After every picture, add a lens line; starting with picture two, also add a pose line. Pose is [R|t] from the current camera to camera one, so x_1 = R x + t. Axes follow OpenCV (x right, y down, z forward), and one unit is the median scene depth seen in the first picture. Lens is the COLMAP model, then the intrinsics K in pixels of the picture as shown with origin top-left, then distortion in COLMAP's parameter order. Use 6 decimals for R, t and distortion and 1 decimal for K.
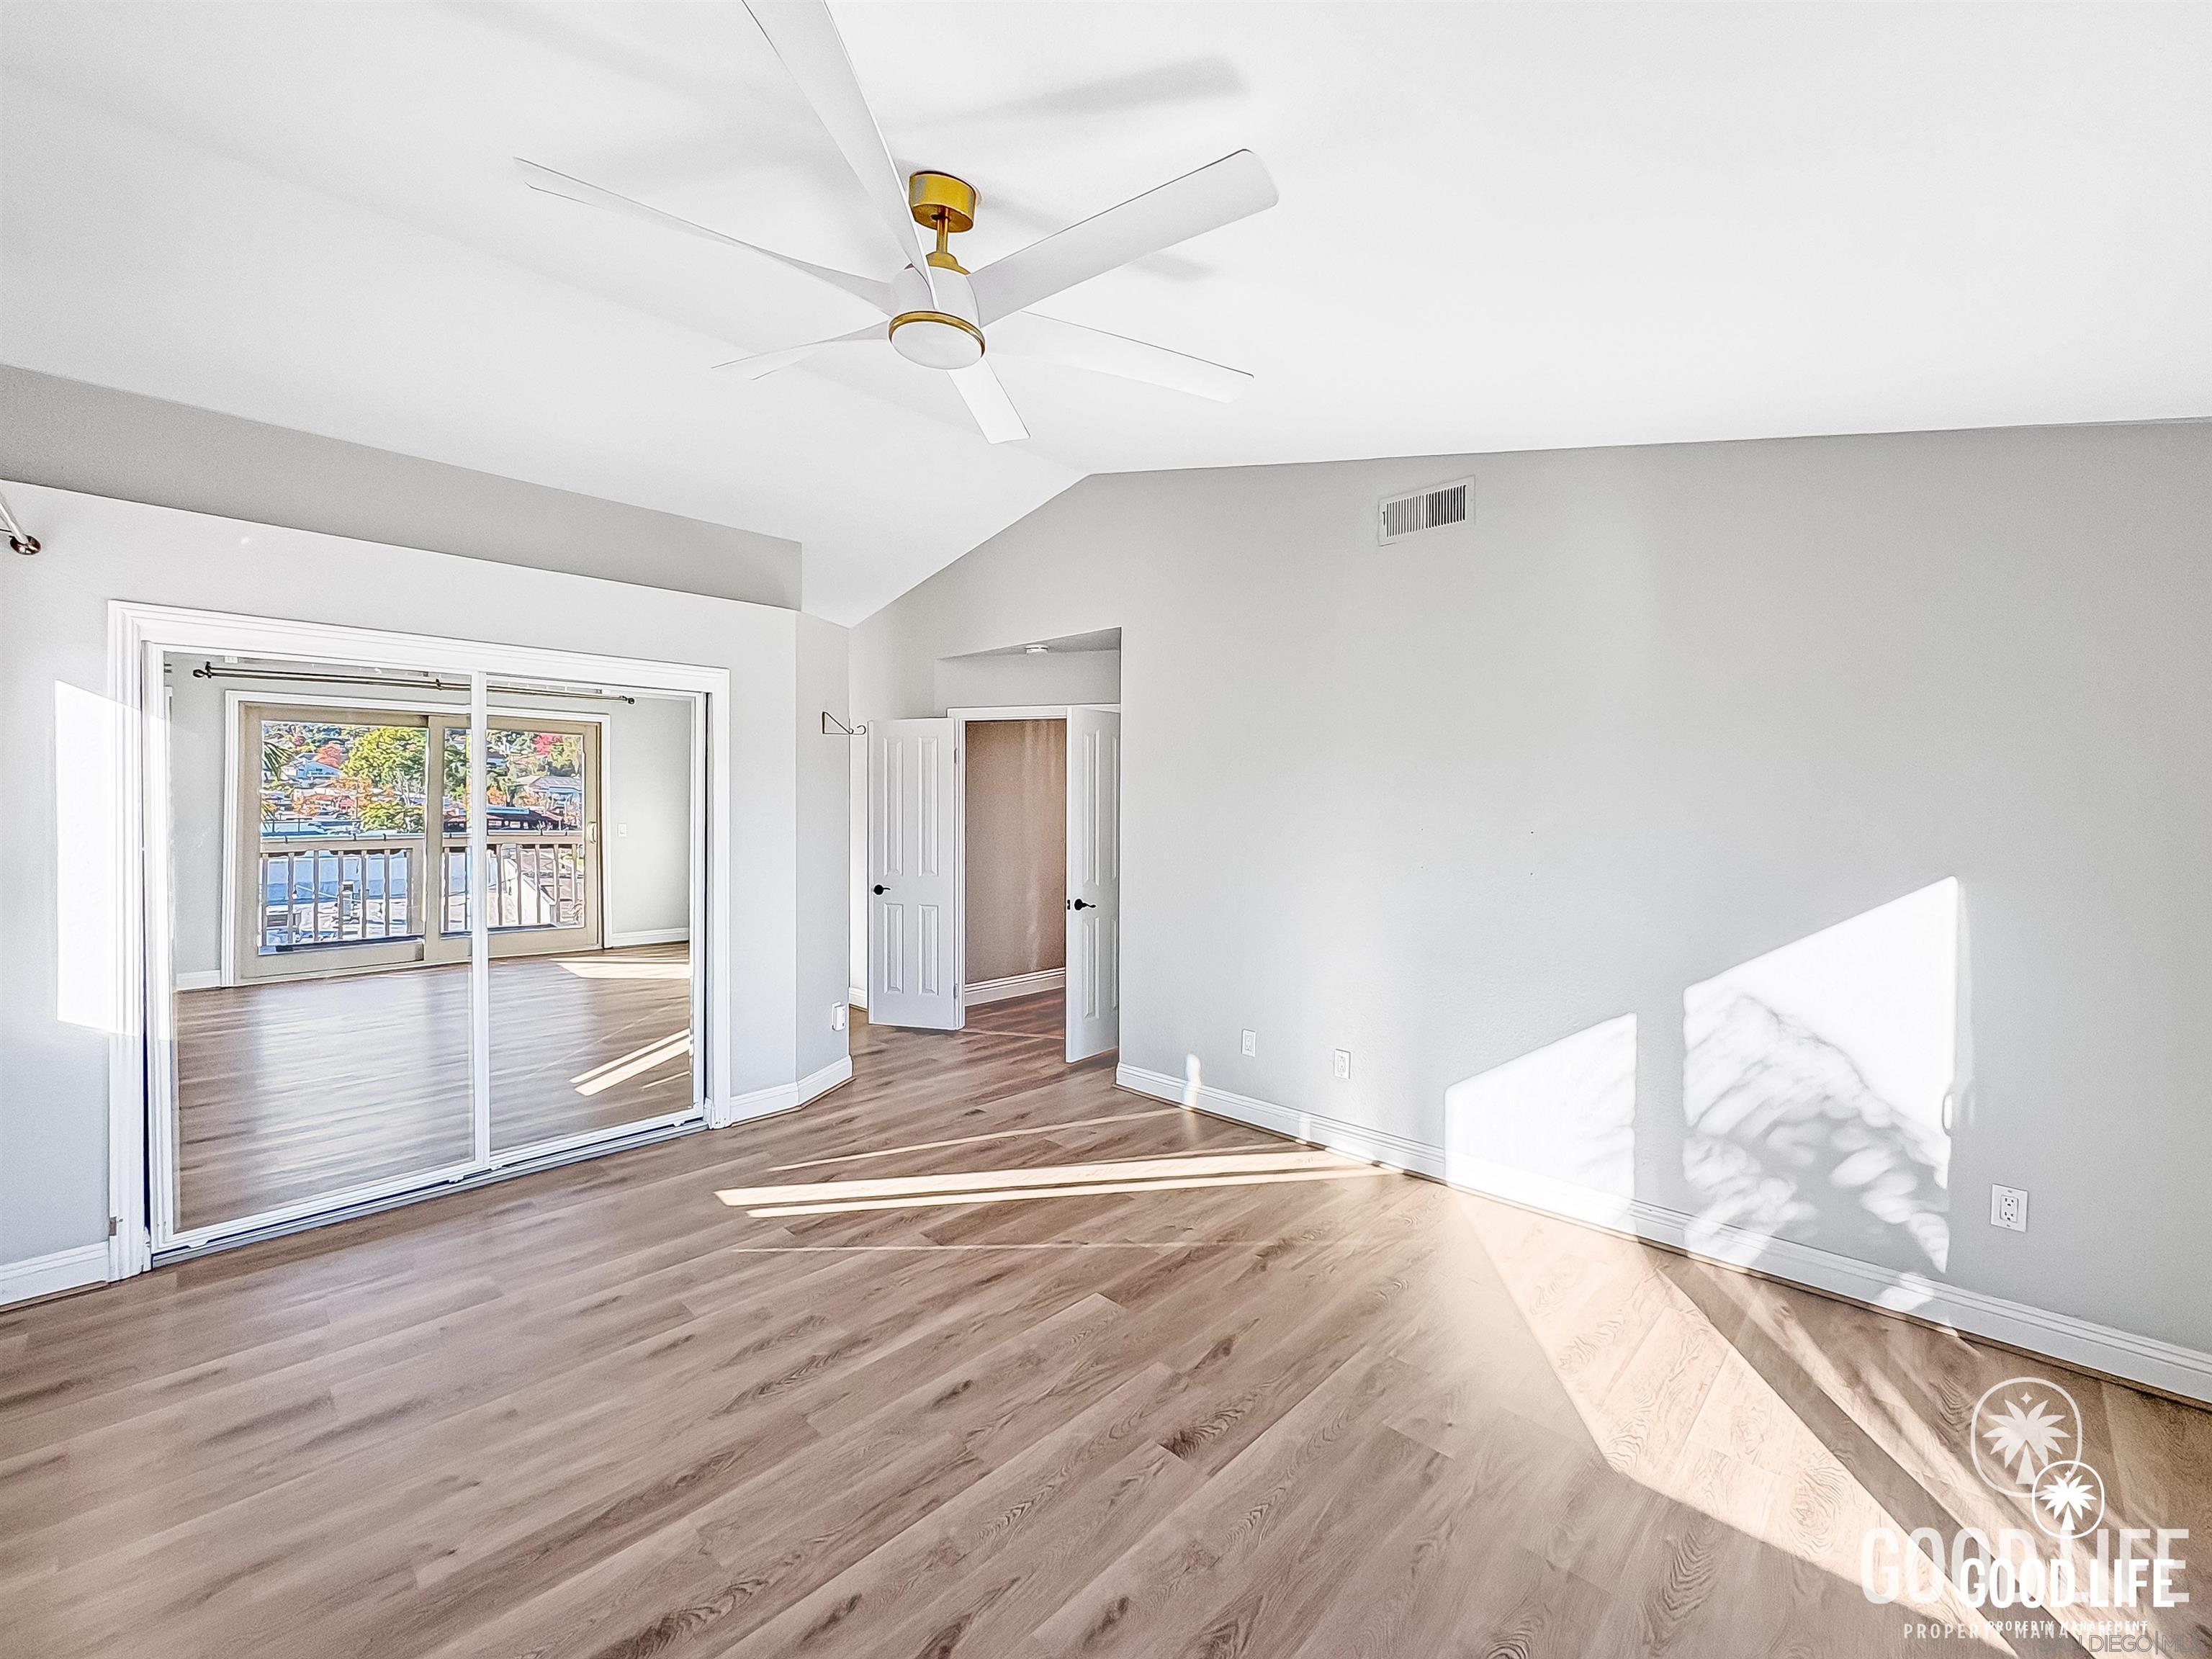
lens RADIAL K [[923.5, 0, 1104.3], [0, 923.5, 816.9], [0, 0, 1]] dist [-0.000396, -0.000073]
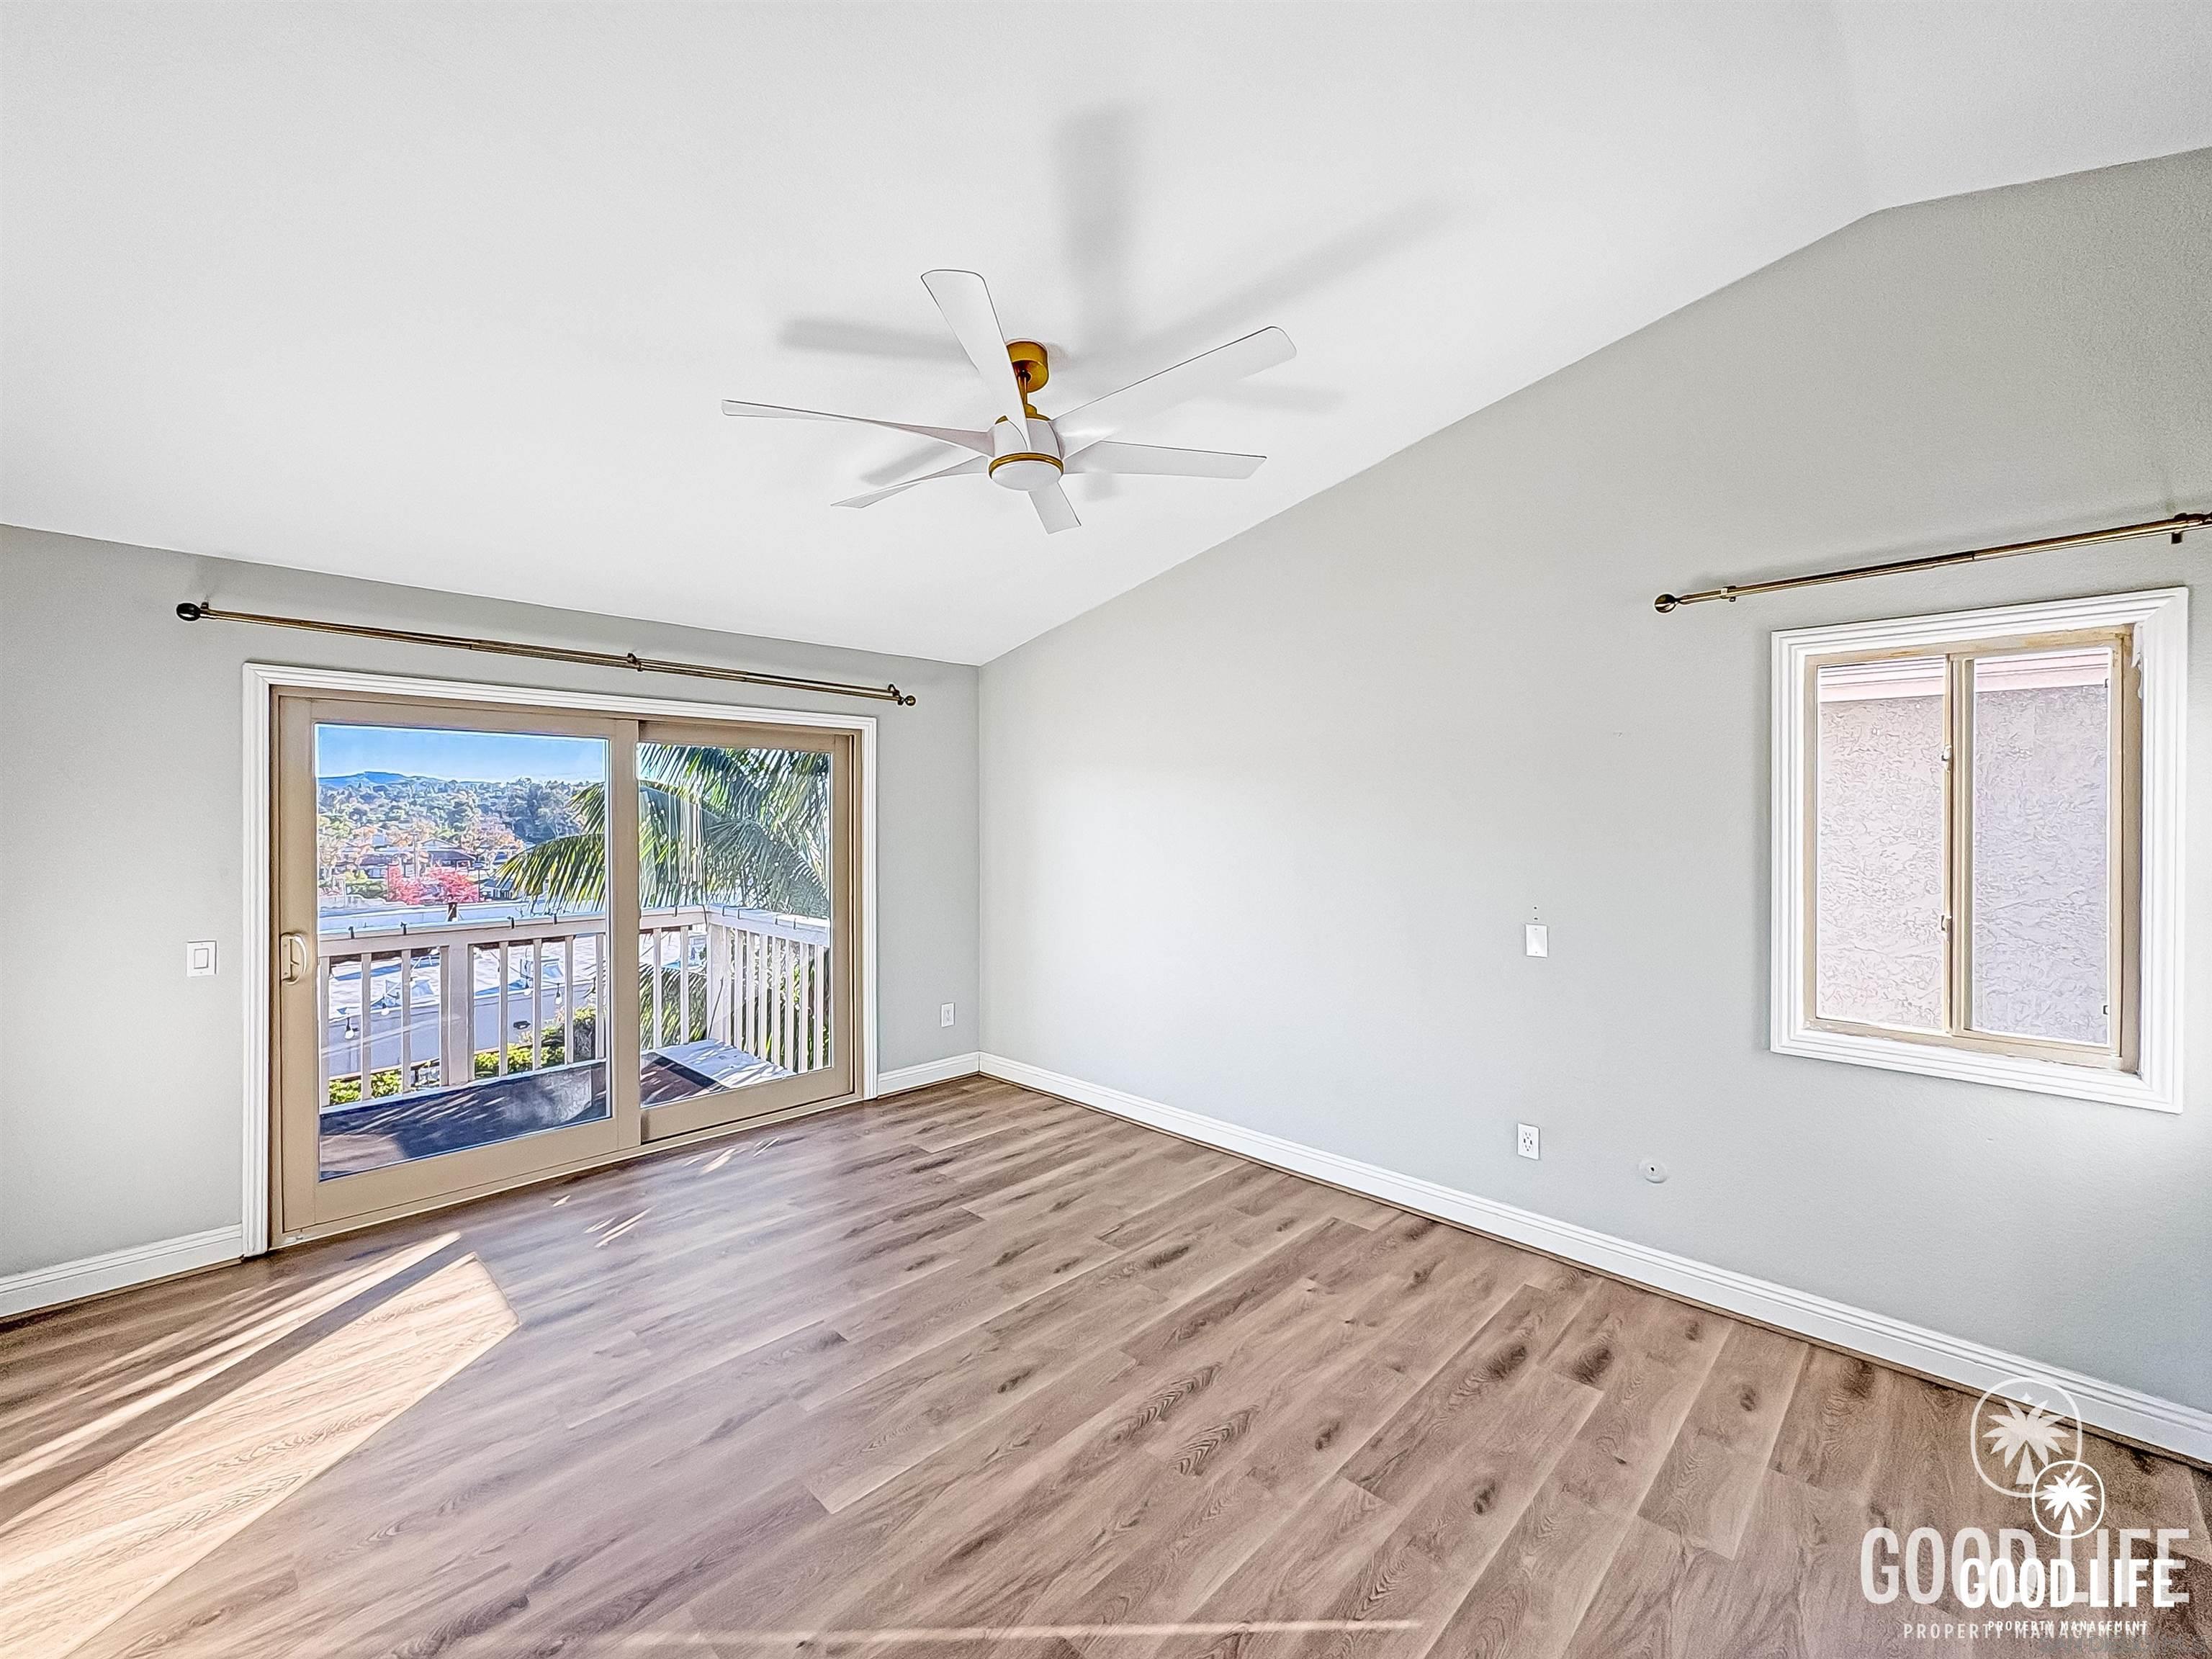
lens RADIAL K [[923.5, 0, 1104.3], [0, 923.5, 816.9], [0, 0, 1]] dist [-0.000396, -0.000073]
pose [[-0.999990, -0.004515, 0.000376, -0.257908], [-0.004510, 0.999913, 0.012410, -0.051227], [-0.000432, 0.012408, -0.999923, 2.015206]]
